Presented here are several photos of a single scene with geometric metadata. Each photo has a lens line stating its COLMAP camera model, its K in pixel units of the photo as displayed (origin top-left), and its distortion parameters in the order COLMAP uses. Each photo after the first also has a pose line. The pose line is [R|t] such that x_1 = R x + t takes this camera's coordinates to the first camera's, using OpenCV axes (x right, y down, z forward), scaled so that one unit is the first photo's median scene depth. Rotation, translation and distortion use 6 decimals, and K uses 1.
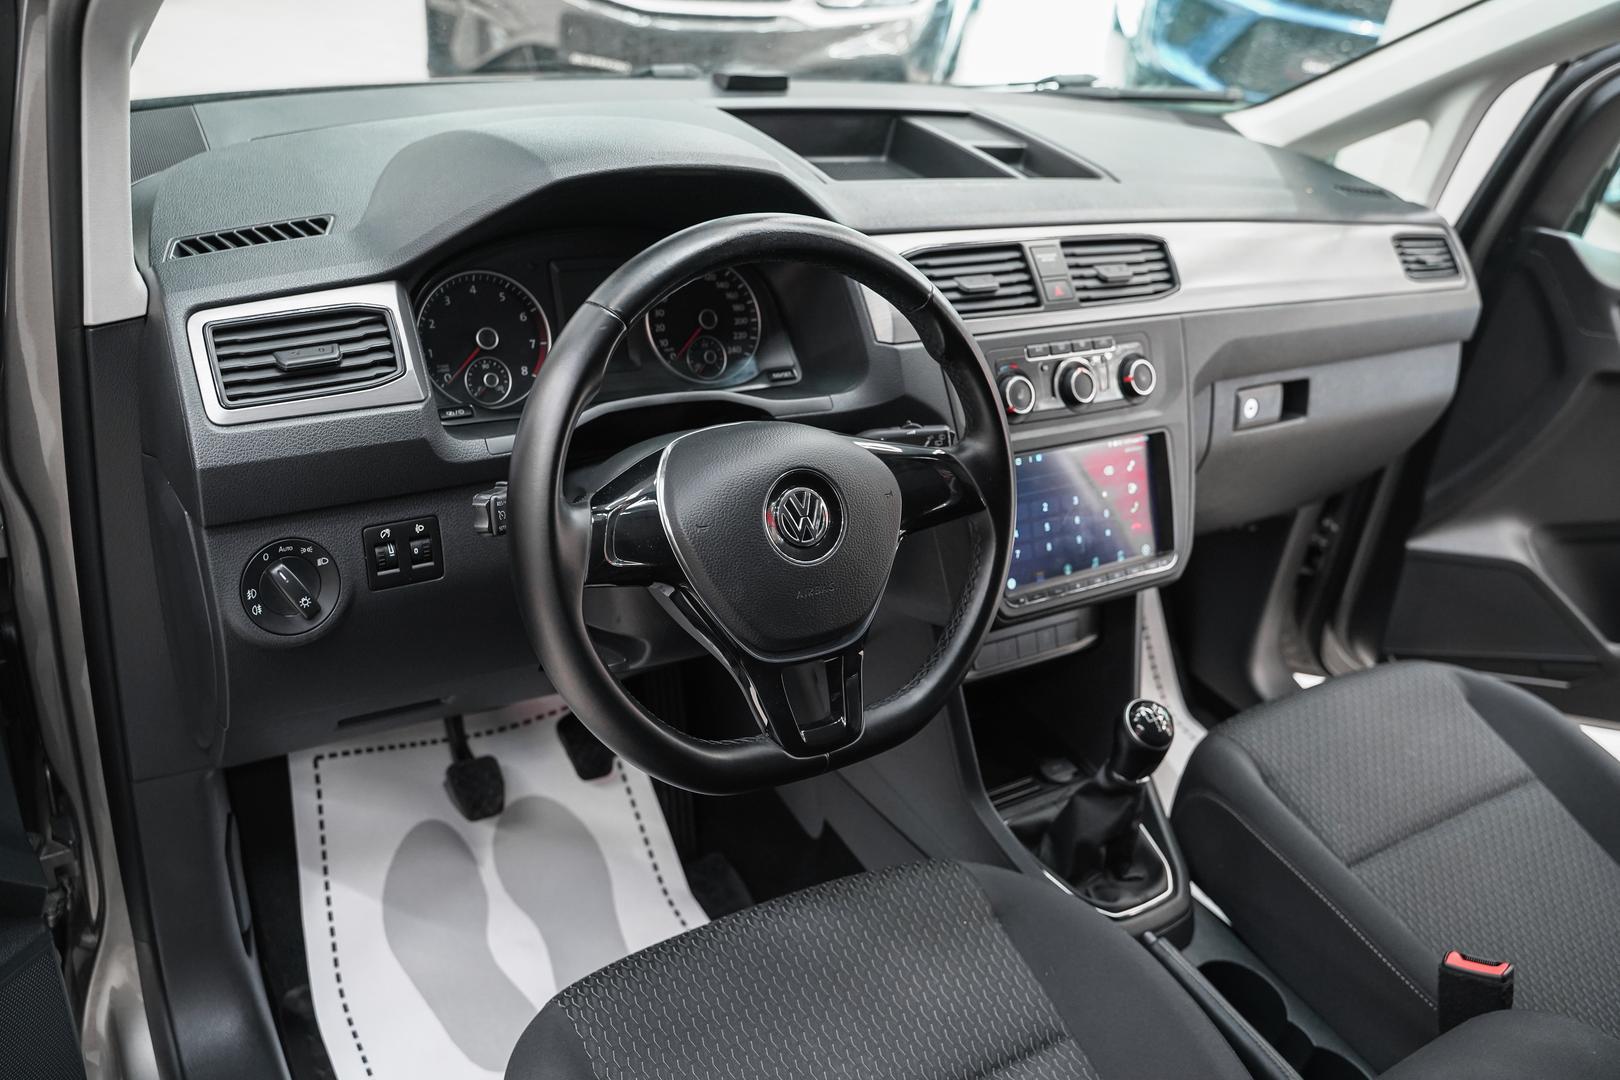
lens RADIAL K [[1303.8, 0, 803.2], [0, 1303.8, 538.9], [0, 0, 1]] dist [-0.124909, 0.102375]
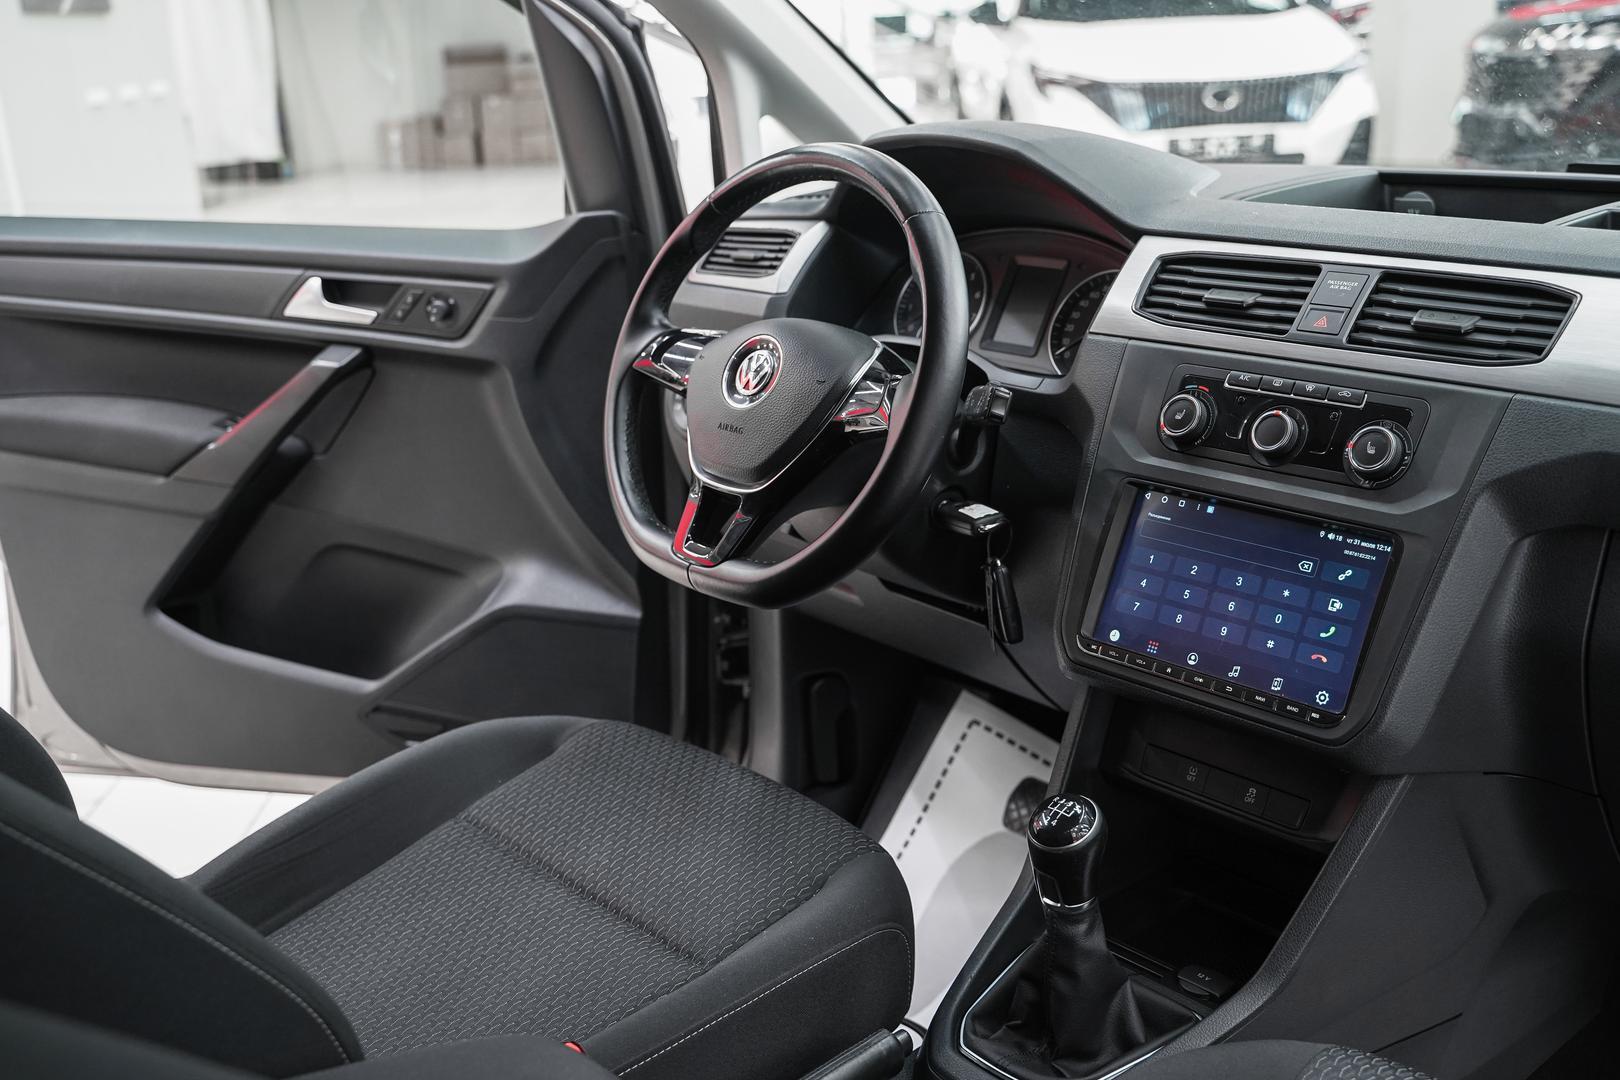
lens RADIAL K [[1615.5, 0, 810.0], [0, 1615.5, 540.0], [0, 0, 1]] dist [-0.037965, 0.009813]
pose [[0.169558, 0.157802, -0.972804, 1.033043], [-0.447308, 0.891889, 0.066711, -0.001388], [0.878160, 0.423832, 0.221813, 0.531099]]
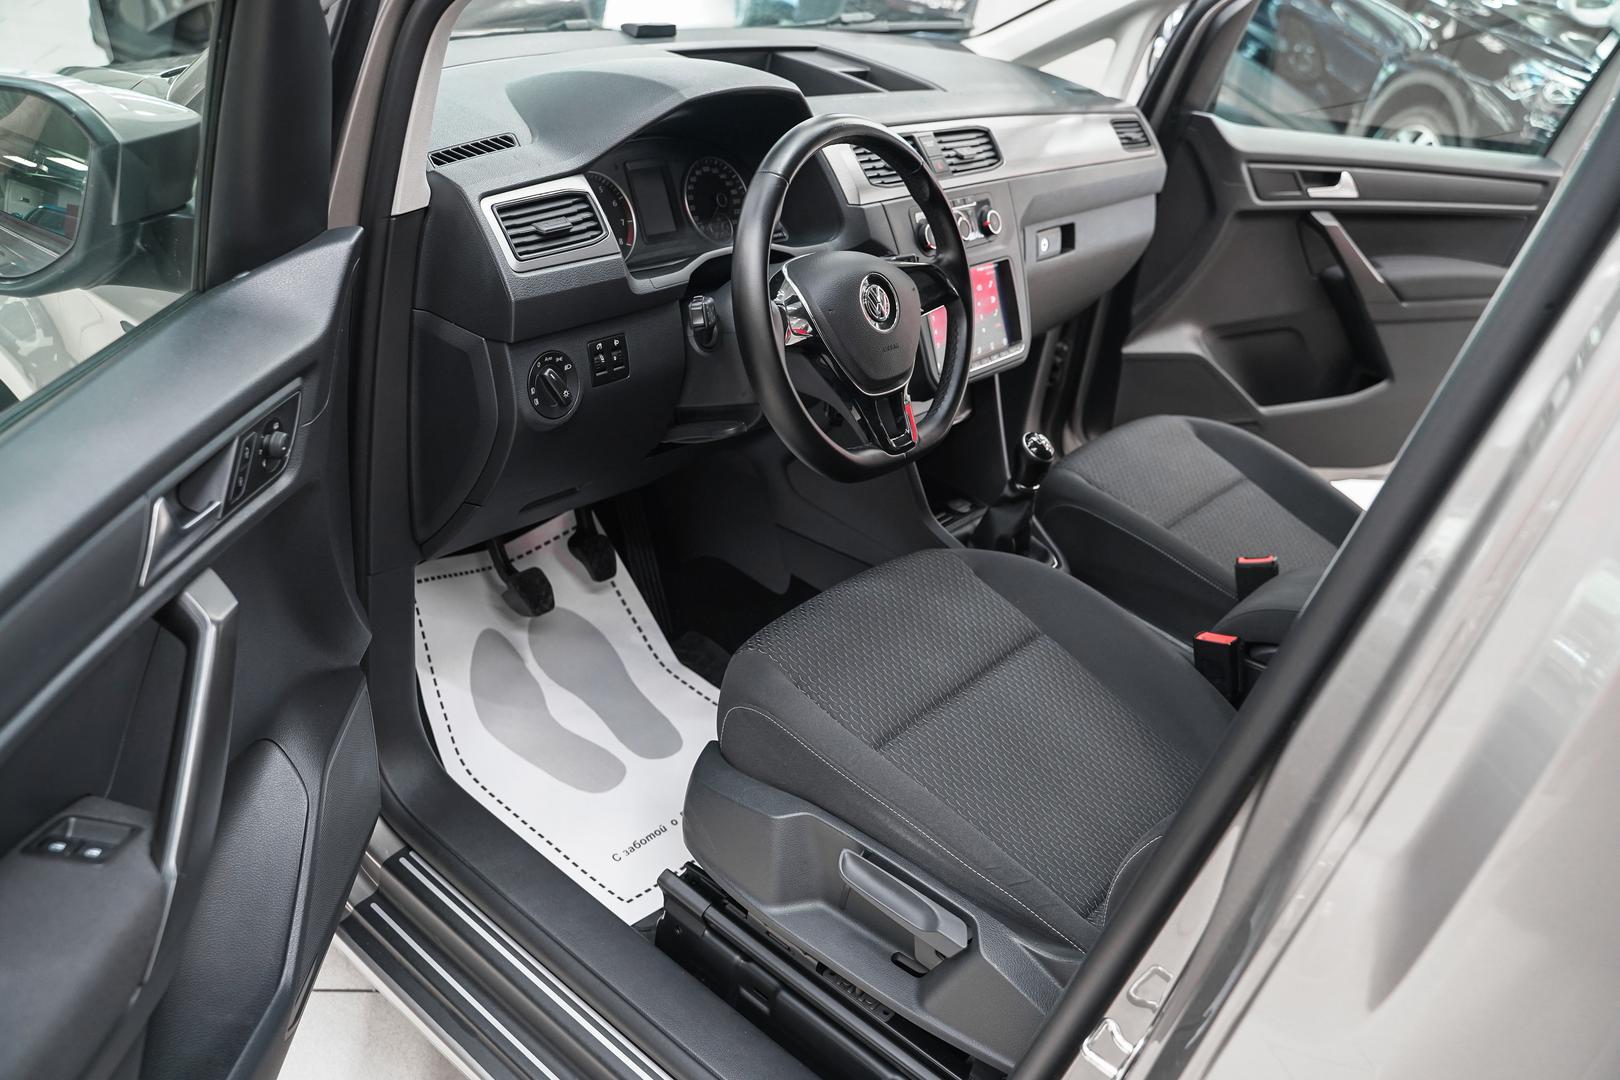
lens RADIAL K [[1303.8, 0, 803.2], [0, 1303.8, 538.9], [0, 0, 1]] dist [-0.124909, 0.102375]
pose [[0.949900, -0.143184, 0.277828, -0.389647], [0.130899, 0.989432, 0.062376, 0.107783], [-0.283823, -0.022884, 0.958604, -0.345690]]
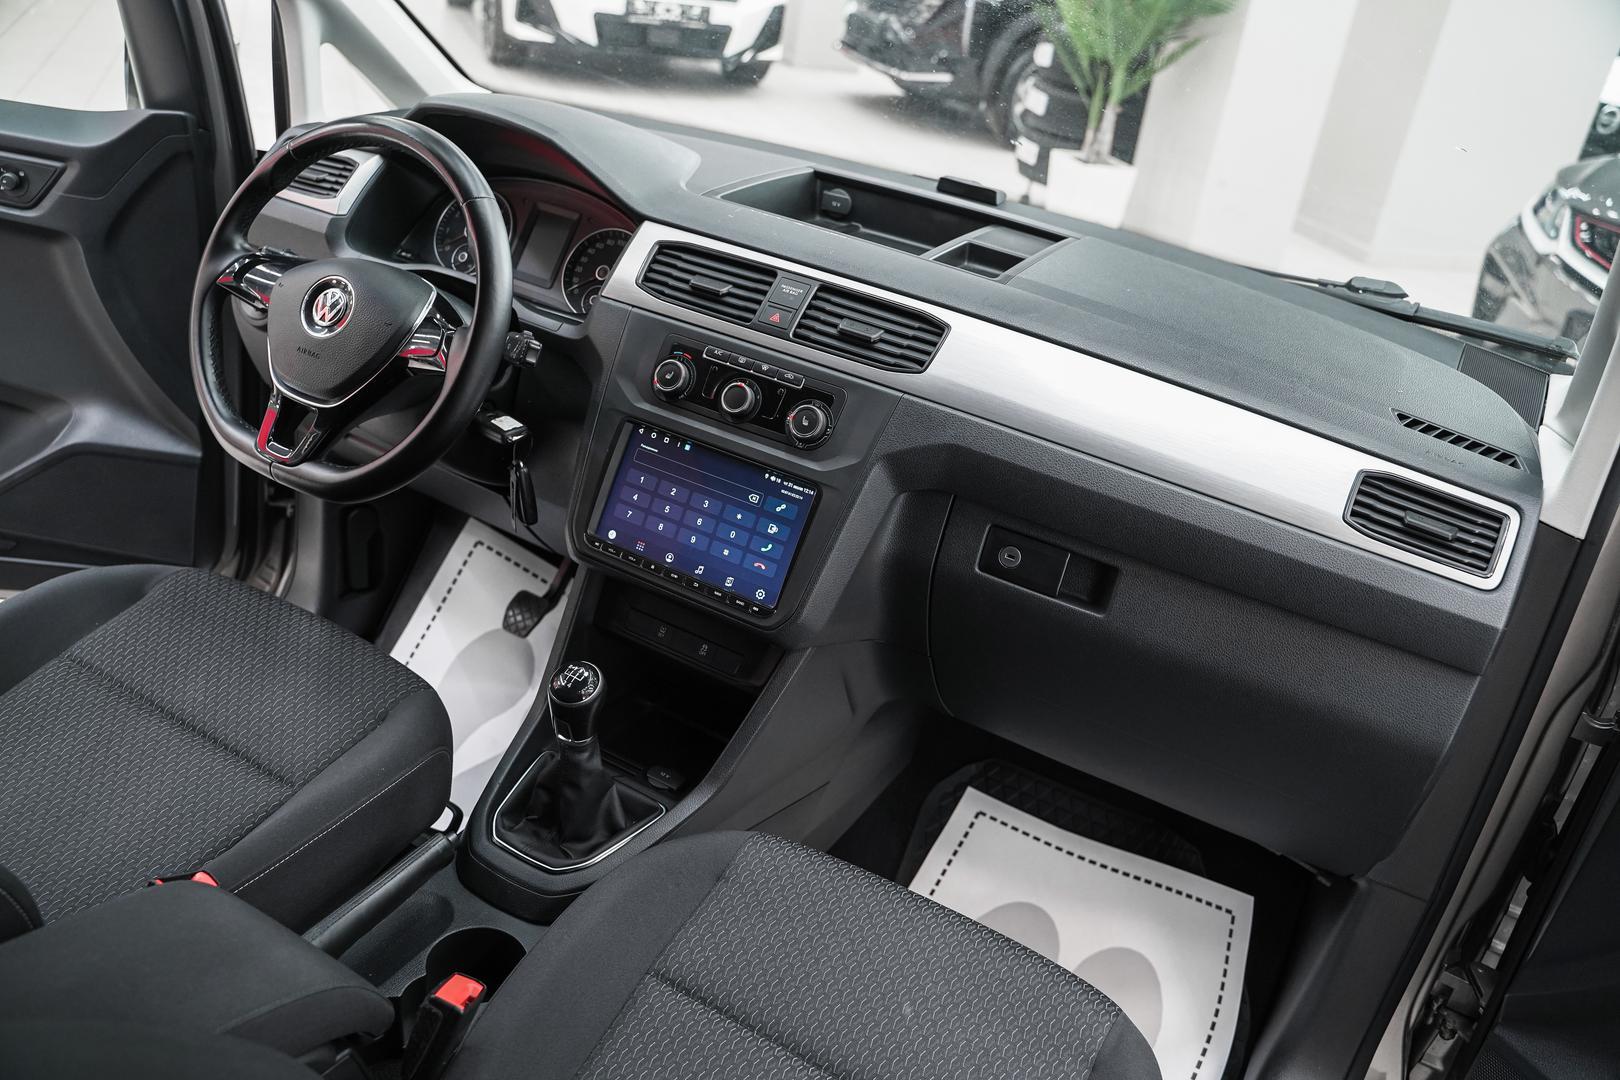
lens RADIAL K [[1303.8, 0, 803.2], [0, 1303.8, 538.9], [0, 0, 1]] dist [-0.124909, 0.102375]
pose [[0.500636, 0.332934, -0.799073, 1.048360], [-0.503954, 0.862625, 0.043675, -0.086413], [0.703842, 0.380831, 0.599645, 0.413193]]
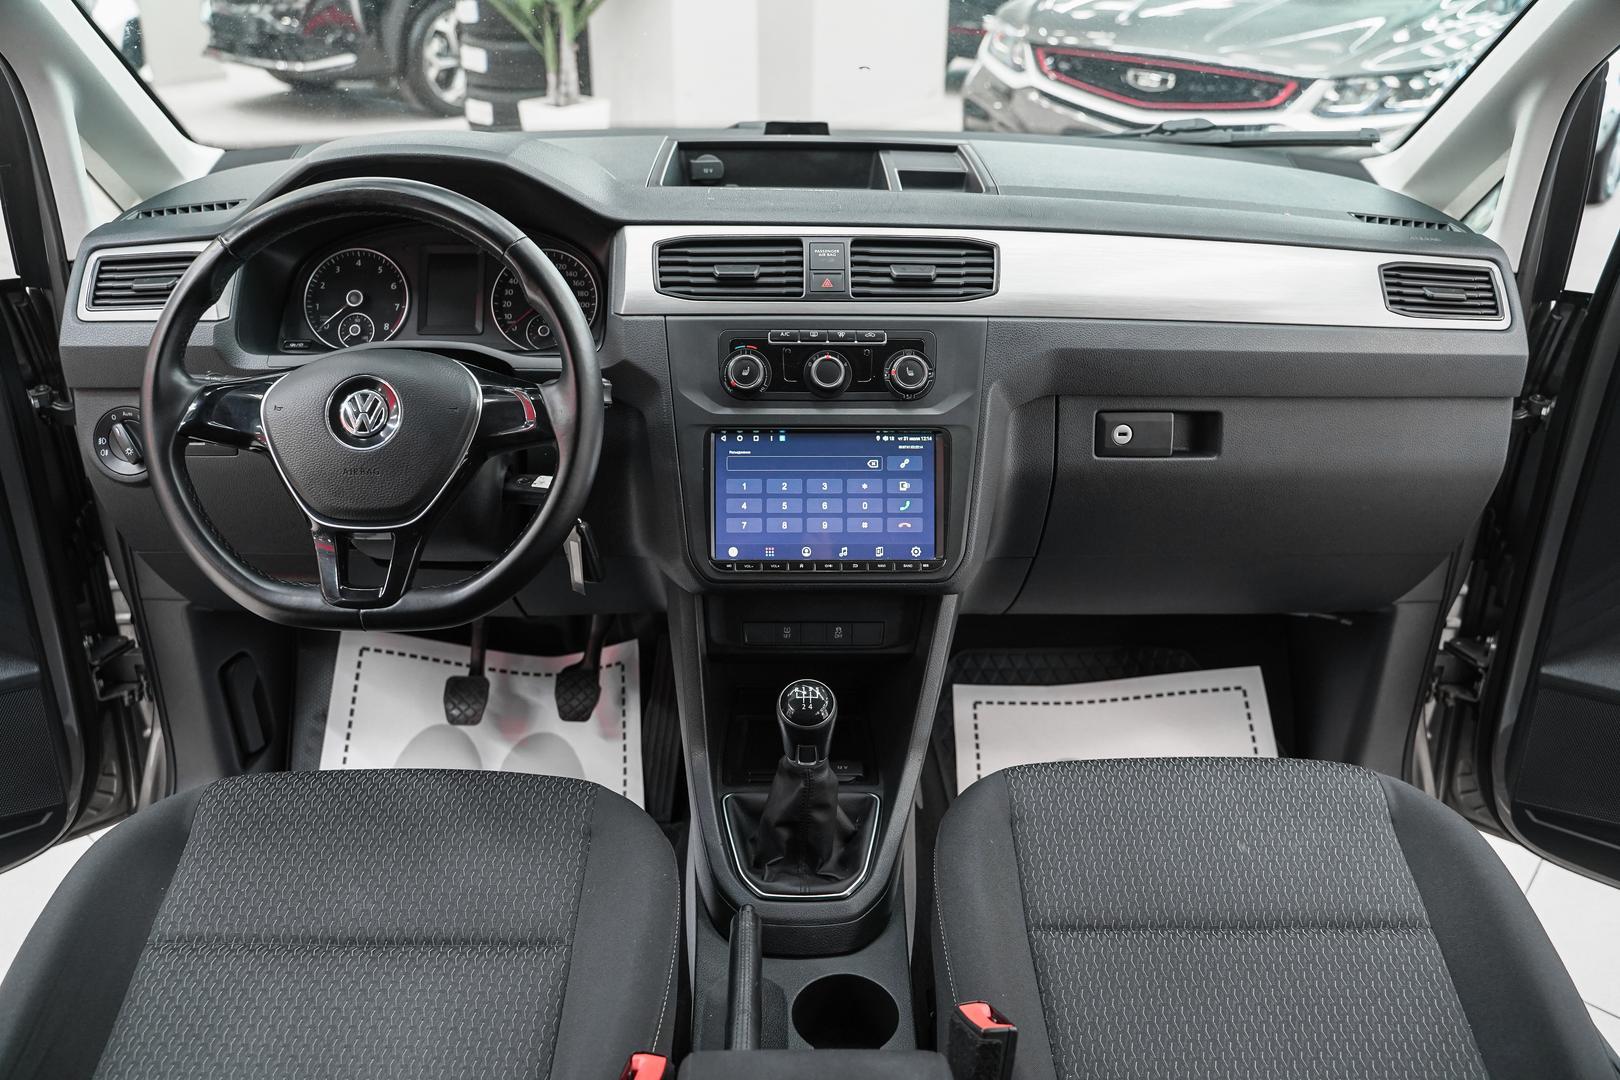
lens RADIAL K [[1303.8, 0, 803.2], [0, 1303.8, 538.9], [0, 0, 1]] dist [-0.124909, 0.102375]
pose [[0.851899, 0.114906, -0.510944, 0.689138], [-0.168175, 0.983983, -0.059111, 0.071097], [0.495968, 0.136285, 0.857579, 0.112322]]
